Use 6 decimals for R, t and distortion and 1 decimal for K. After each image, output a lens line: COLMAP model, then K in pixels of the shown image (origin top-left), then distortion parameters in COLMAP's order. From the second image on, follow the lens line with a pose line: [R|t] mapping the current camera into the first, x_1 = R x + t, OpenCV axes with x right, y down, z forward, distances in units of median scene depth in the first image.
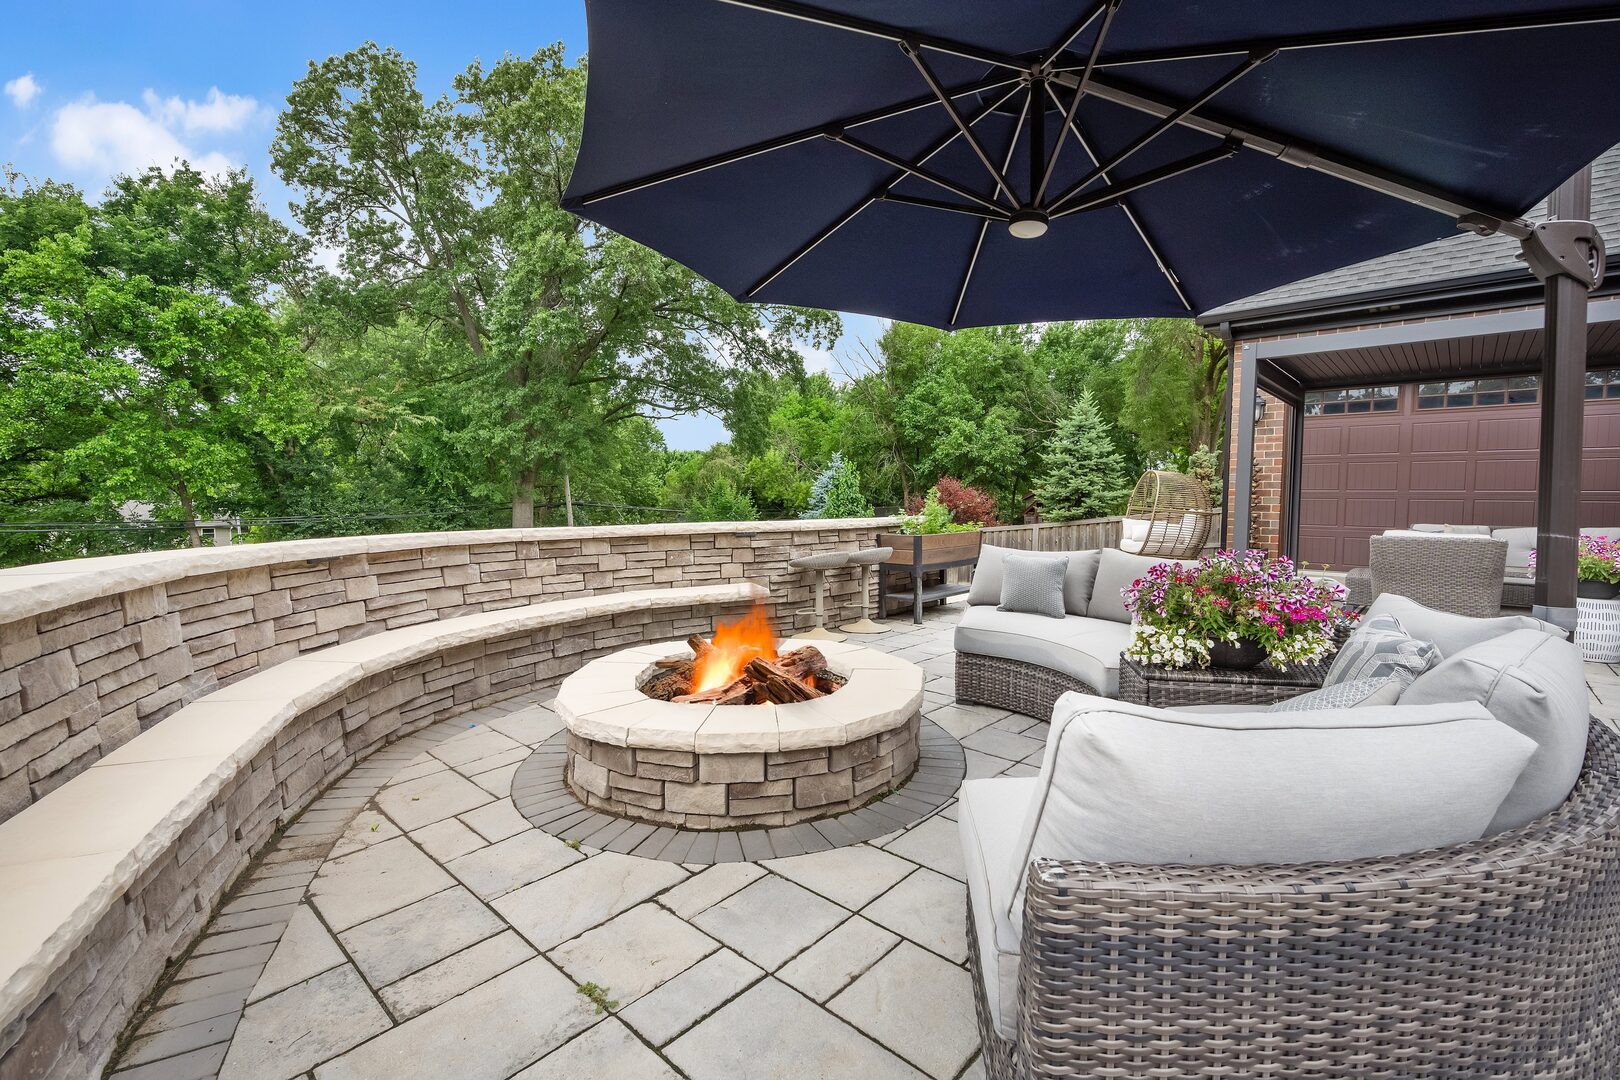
lens RADIAL K [[702.1, 0, 819.2], [0, 702.1, 537.7], [0, 0, 1]] dist [0.000217, -0.000833]
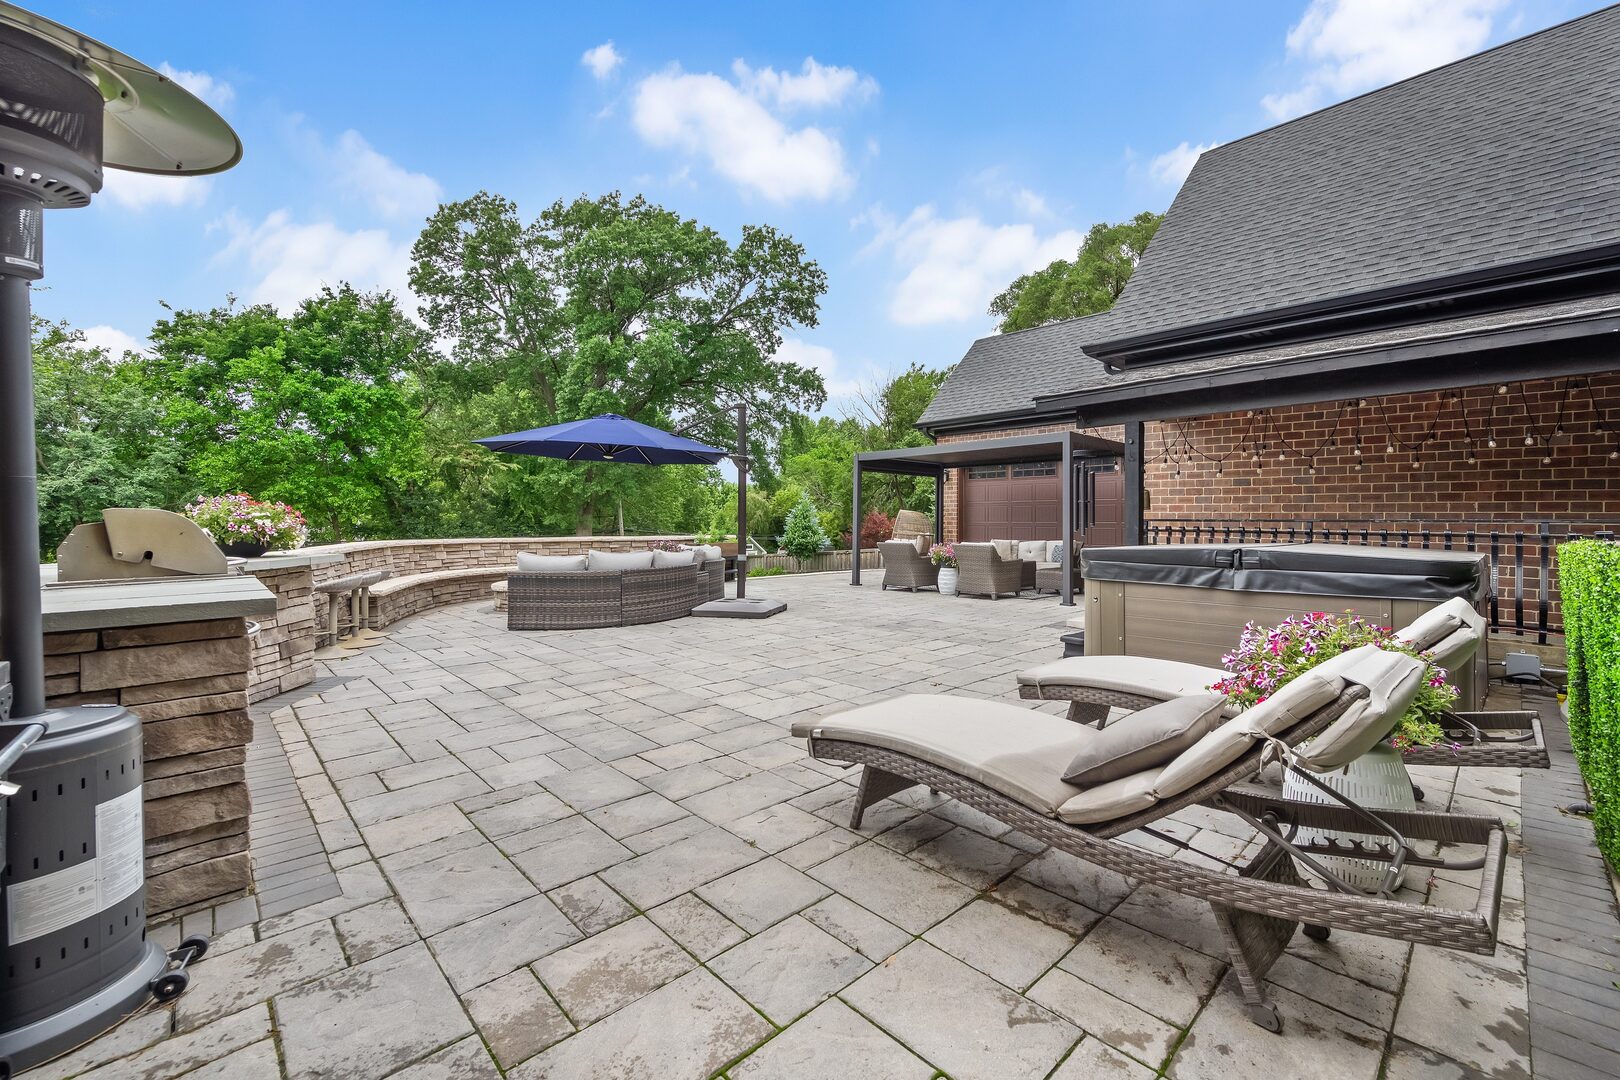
lens RADIAL K [[661.5, 0, 861.5], [0, 661.5, 521.7], [0, 0, 1]] dist [-0.003226, -0.000683]
pose [[0.999193, 0.000475, -0.040171, 0.167364], [-0.002964, 0.998077, -0.061922, 0.012554], [0.040064, 0.061991, 0.997272, -0.233553]]
